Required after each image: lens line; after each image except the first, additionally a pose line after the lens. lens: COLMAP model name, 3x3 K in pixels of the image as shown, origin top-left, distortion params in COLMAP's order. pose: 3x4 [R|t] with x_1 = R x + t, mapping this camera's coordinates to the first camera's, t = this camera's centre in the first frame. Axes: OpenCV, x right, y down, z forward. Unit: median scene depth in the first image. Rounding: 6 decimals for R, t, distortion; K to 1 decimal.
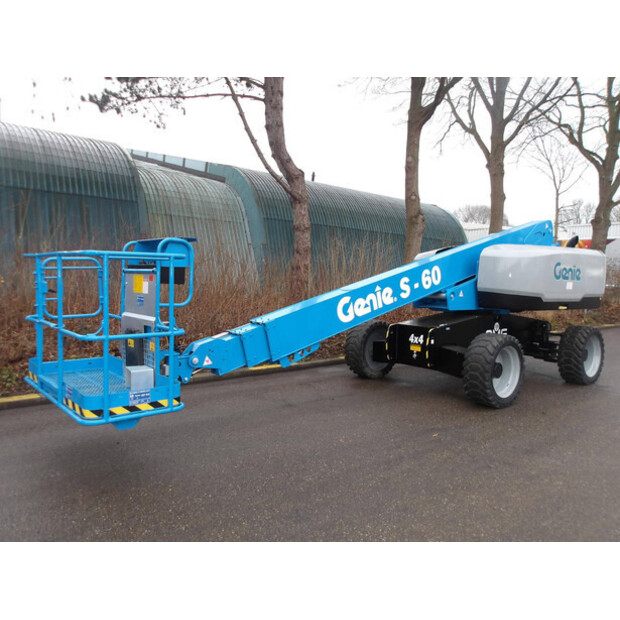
lens RADIAL K [[510.4, 0, 310.9], [0, 510.4, 307.1], [0, 0, 1]] dist [-0.000731, 0.002316]
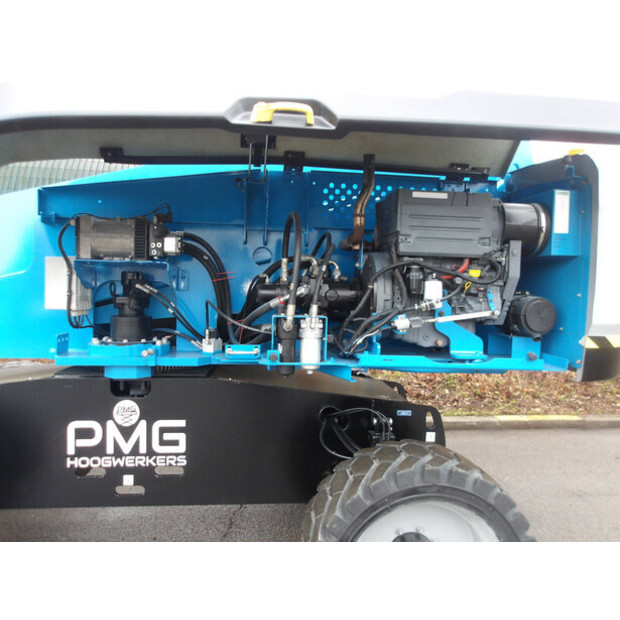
lens RADIAL K [[510.4, 0, 310.7], [0, 510.4, 297.1], [0, 0, 1]] dist [-0.000731, 0.002316]
pose [[0.829038, 0.004822, -0.559172, 0.679939], [-0.030115, 0.998897, -0.036036, -0.030353], [0.558381, 0.046714, 0.828268, 0.818158]]
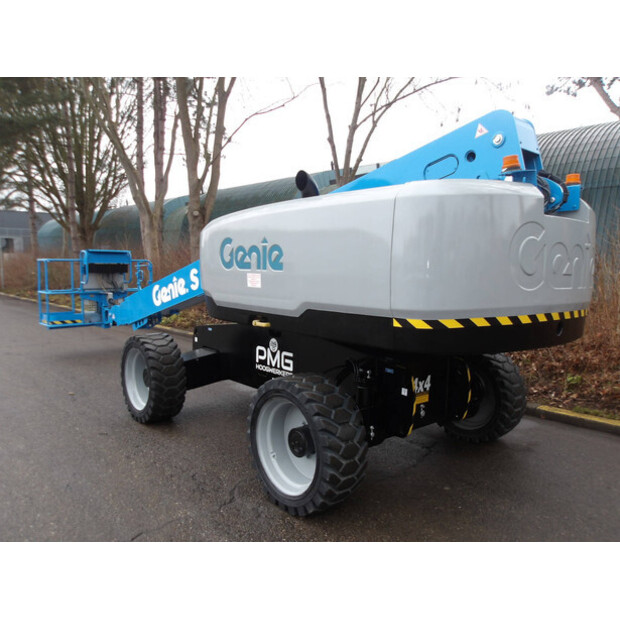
lens RADIAL K [[510.4, 0, 306.2], [0, 510.4, 314.6], [0, 0, 1]] dist [-0.000731, 0.002316]
pose [[0.017540, 0.070519, -0.997356, 1.037741], [-0.072791, 0.994953, 0.069069, -0.047944], [0.997193, 0.071387, 0.022585, 1.065958]]
